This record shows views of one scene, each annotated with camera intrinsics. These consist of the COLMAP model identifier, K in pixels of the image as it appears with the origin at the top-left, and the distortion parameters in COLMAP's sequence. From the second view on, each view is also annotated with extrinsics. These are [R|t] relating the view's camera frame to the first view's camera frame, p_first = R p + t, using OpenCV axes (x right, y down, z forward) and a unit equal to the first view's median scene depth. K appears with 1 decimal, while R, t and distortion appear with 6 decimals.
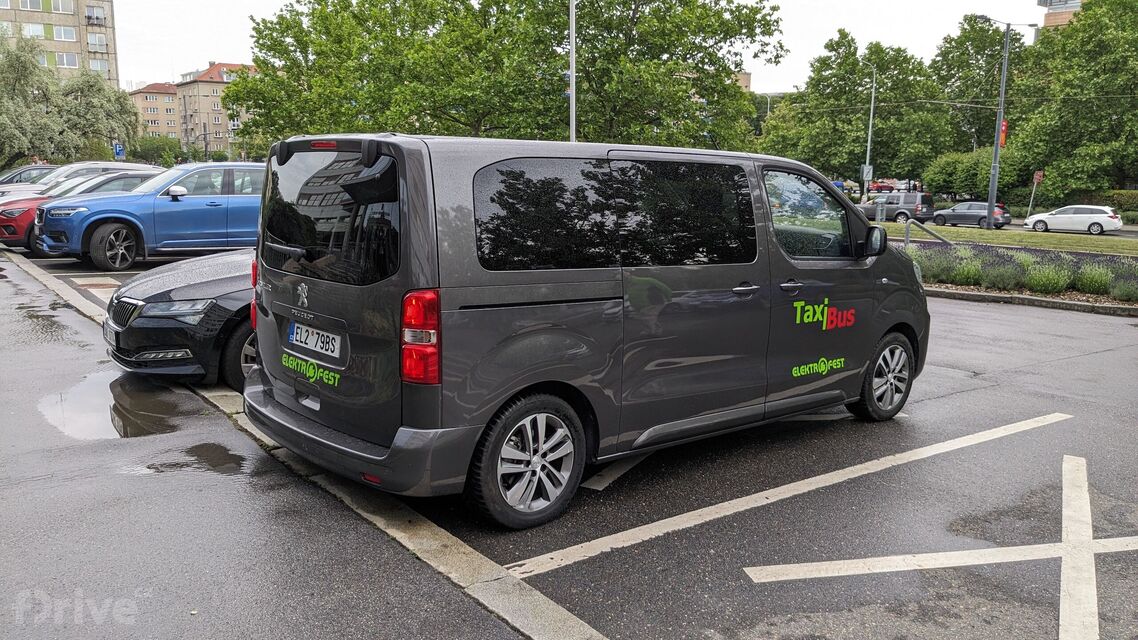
lens RADIAL K [[913.2, 0, 567.3], [0, 913.2, 316.1], [0, 0, 1]] dist [0.032700, -0.052905]
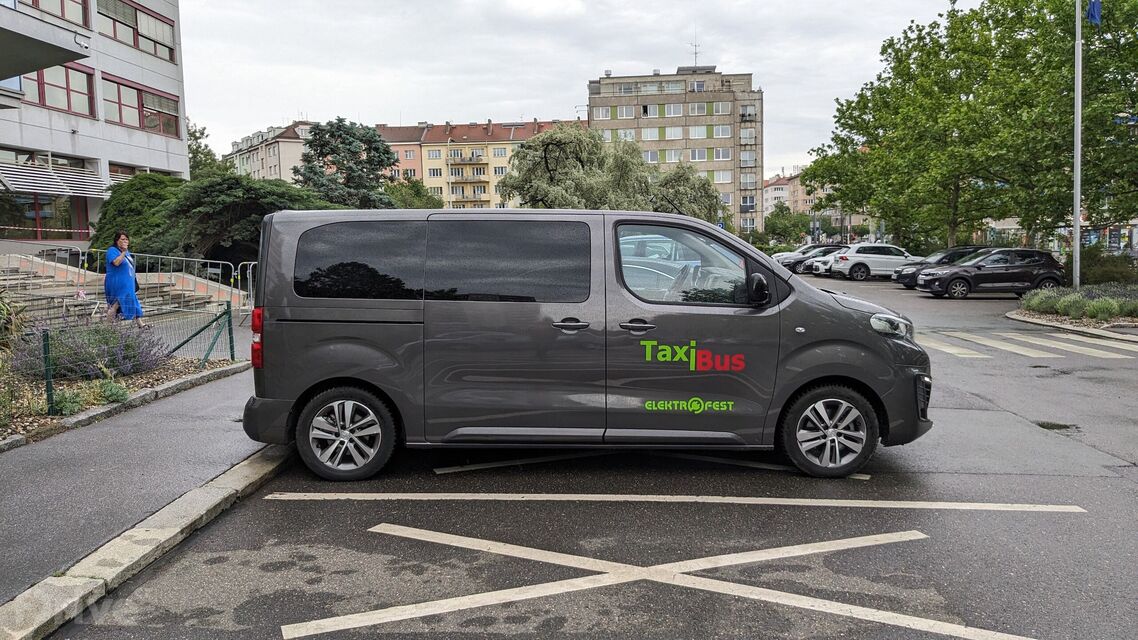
lens RADIAL K [[913.2, 0, 568.4], [0, 913.2, 320.4], [0, 0, 1]] dist [0.032700, -0.052905]
pose [[0.763856, 0.028269, -0.644767, 0.863372], [-0.076248, 0.995996, -0.046663, 0.017829], [0.640867, 0.084806, 0.762954, 0.098718]]
